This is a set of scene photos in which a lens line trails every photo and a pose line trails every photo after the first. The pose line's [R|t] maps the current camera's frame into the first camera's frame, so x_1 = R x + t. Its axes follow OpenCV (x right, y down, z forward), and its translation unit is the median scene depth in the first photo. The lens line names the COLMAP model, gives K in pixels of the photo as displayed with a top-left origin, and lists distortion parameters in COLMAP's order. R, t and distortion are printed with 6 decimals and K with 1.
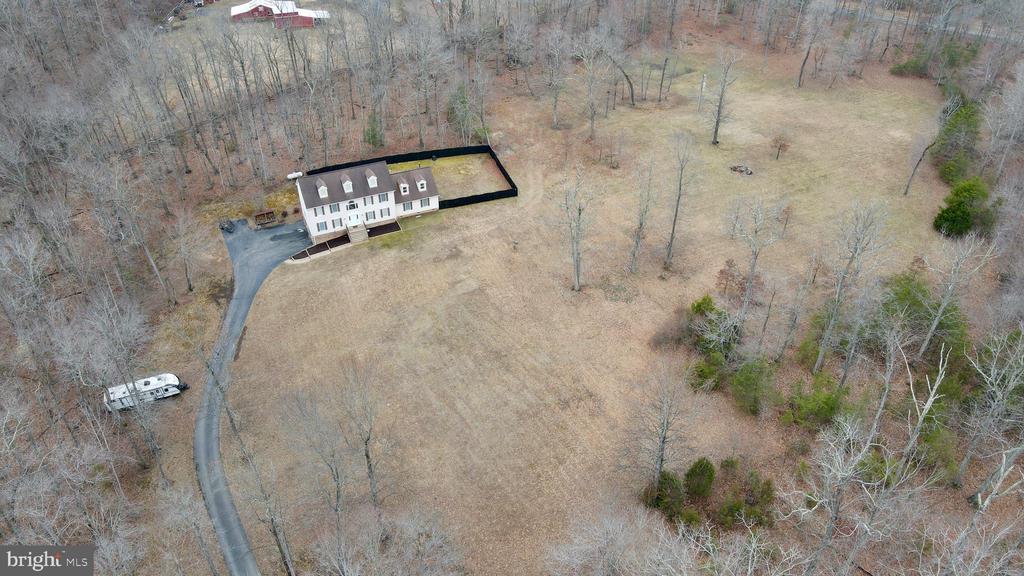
lens RADIAL K [[756.5, 0, 511.9], [0, 756.5, 297.2], [0, 0, 1]] dist [-0.004284, 0.040315]
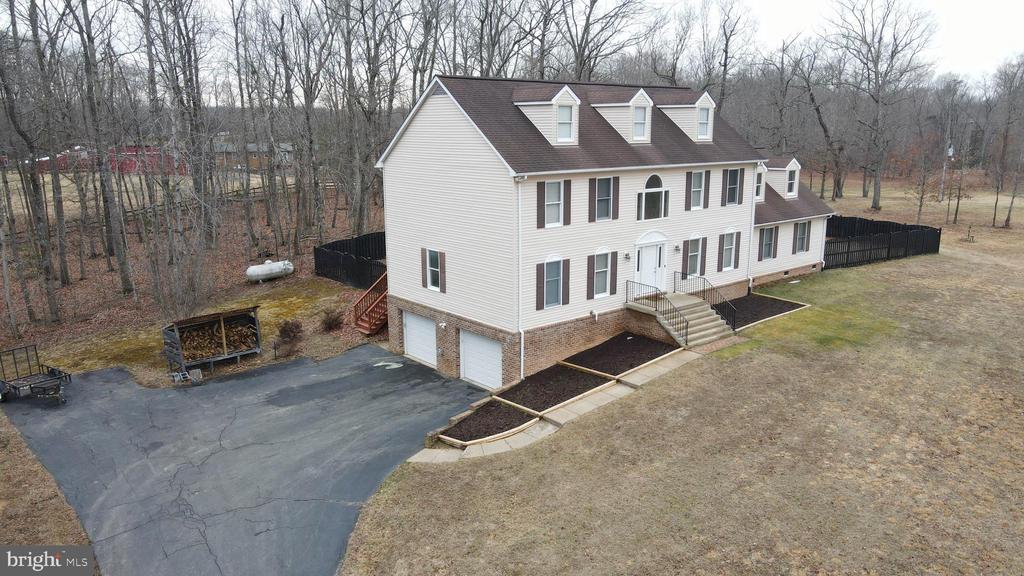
lens RADIAL K [[756.5, 0, 511.9], [0, 756.5, 297.2], [0, 0, 1]] dist [-0.004284, 0.040315]
pose [[0.957017, -0.066519, 0.282302, -0.317440], [0.182463, 0.894680, -0.407744, -0.004038], [-0.225447, 0.441728, 0.868361, 0.800849]]
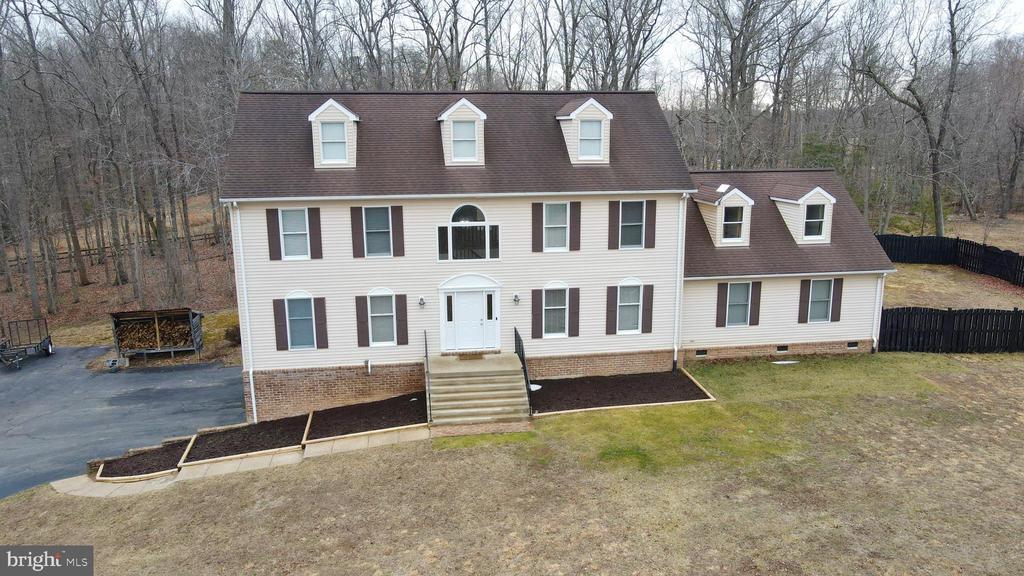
lens RADIAL K [[756.5, 0, 511.9], [0, 756.5, 297.2], [0, 0, 1]] dist [-0.004284, 0.040315]
pose [[0.966933, 0.048536, -0.250369, -0.148726], [-0.153030, 0.895765, -0.417358, -0.027251], [0.204014, 0.441871, 0.873572, 0.824337]]
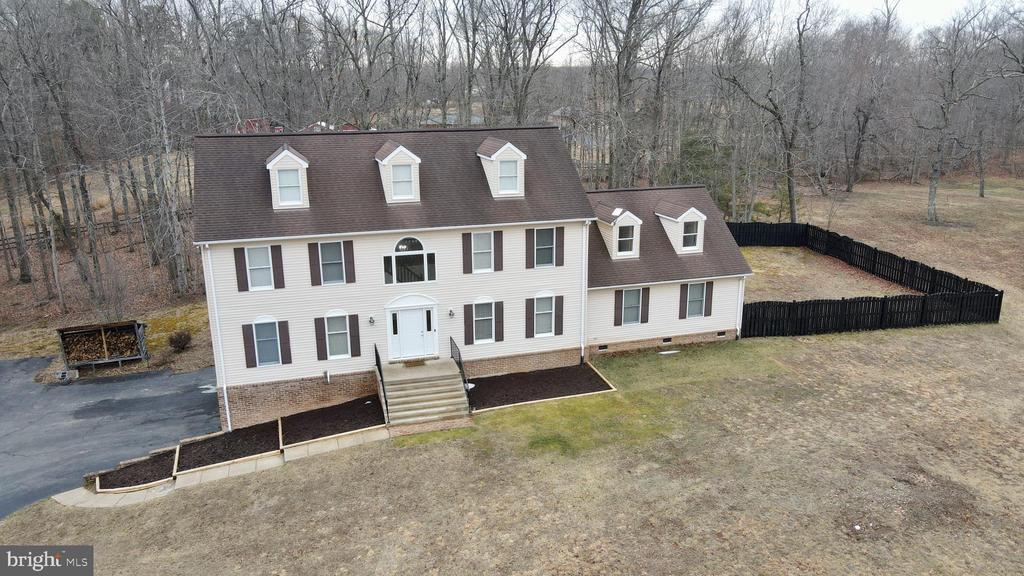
lens RADIAL K [[756.5, 0, 511.9], [0, 756.5, 297.2], [0, 0, 1]] dist [-0.004284, 0.040315]
pose [[0.993761, 0.023742, -0.108975, -0.152794], [-0.063790, 0.922481, -0.380735, -0.025837], [0.091488, 0.385311, 0.918240, 0.782089]]
